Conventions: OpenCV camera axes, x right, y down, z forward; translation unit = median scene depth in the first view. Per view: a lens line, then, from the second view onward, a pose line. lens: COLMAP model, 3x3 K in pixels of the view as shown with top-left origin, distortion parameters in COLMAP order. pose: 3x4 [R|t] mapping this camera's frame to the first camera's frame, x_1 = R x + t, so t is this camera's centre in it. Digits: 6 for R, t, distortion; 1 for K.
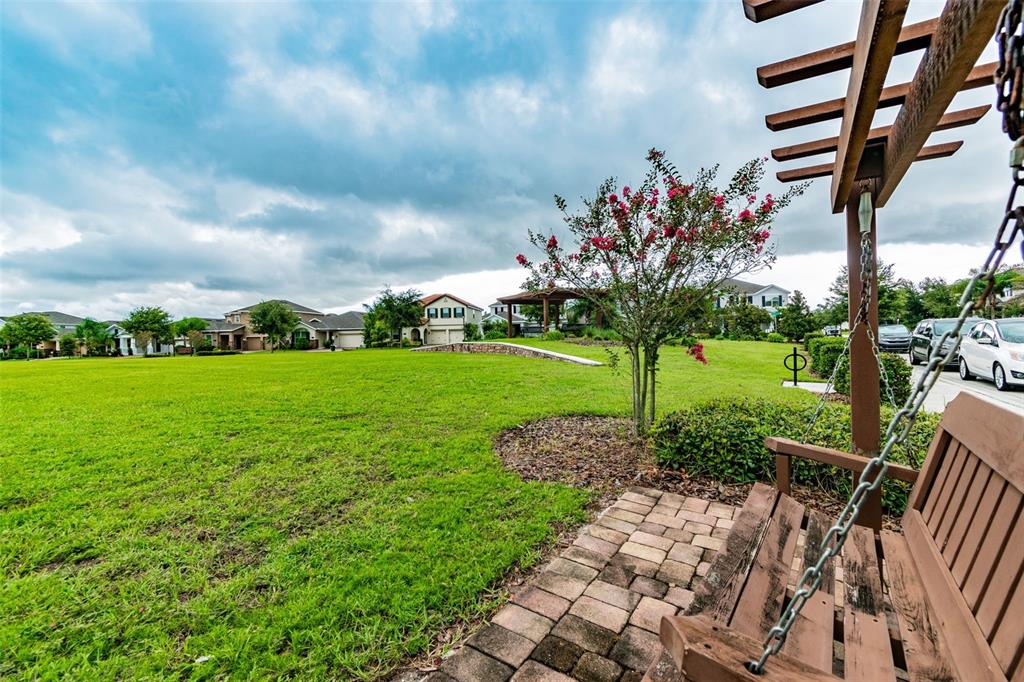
lens RADIAL K [[459.1, 0, 519.2], [0, 459.1, 334.3], [0, 0, 1]] dist [0.003250, 0.000954]
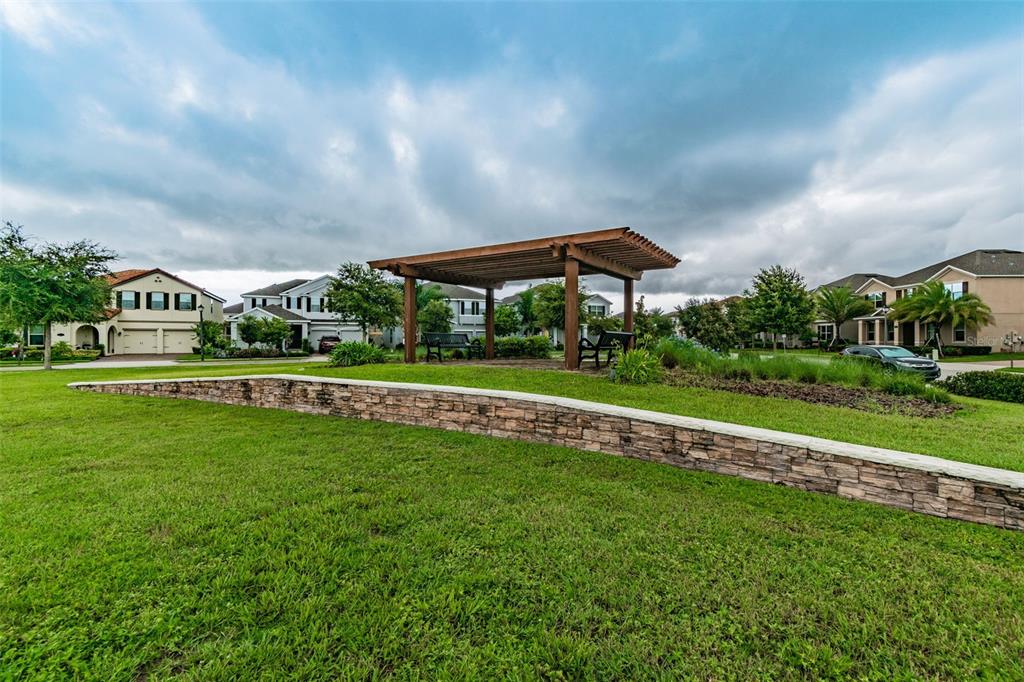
lens RADIAL K [[459.1, 0, 516.2], [0, 459.1, 338.5], [0, 0, 1]] dist [0.003250, 0.000954]
pose [[0.859986, 0.025872, 0.509661, -0.073158], [-0.024765, 0.999653, -0.008958, -0.005250], [-0.509716, -0.004918, 0.860329, 0.295516]]
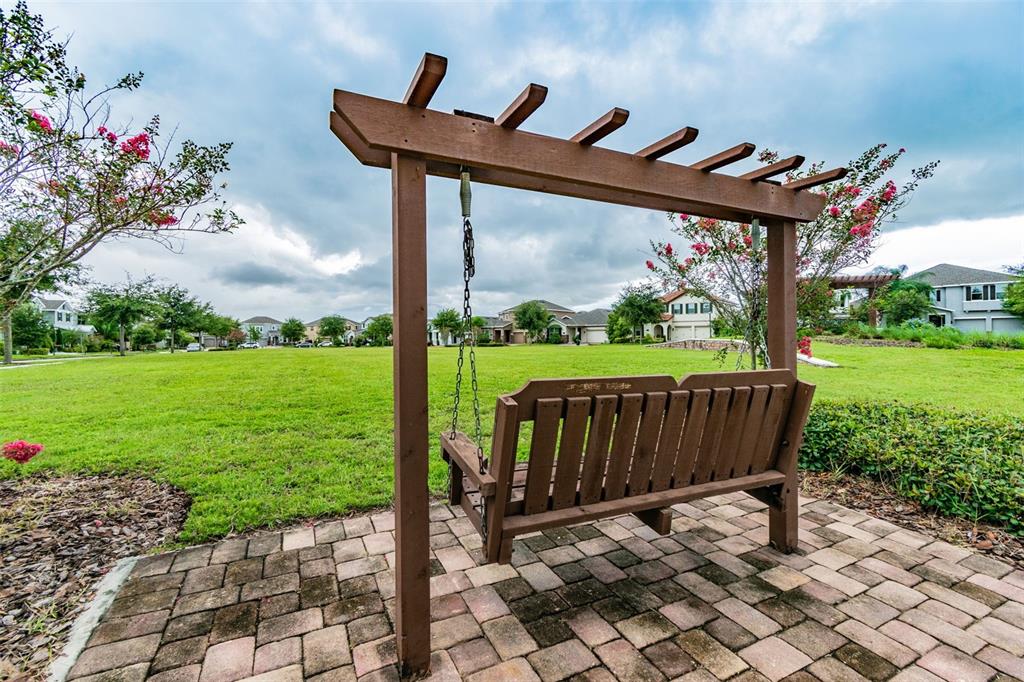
lens RADIAL K [[459.1, 0, 510.5], [0, 459.1, 342.2], [0, 0, 1]] dist [0.003250, 0.000954]
pose [[0.851175, 0.019024, -0.524536, 0.025420], [-0.005869, 0.999625, 0.026732, 0.000309], [0.524848, -0.019675, 0.850968, -0.013882]]
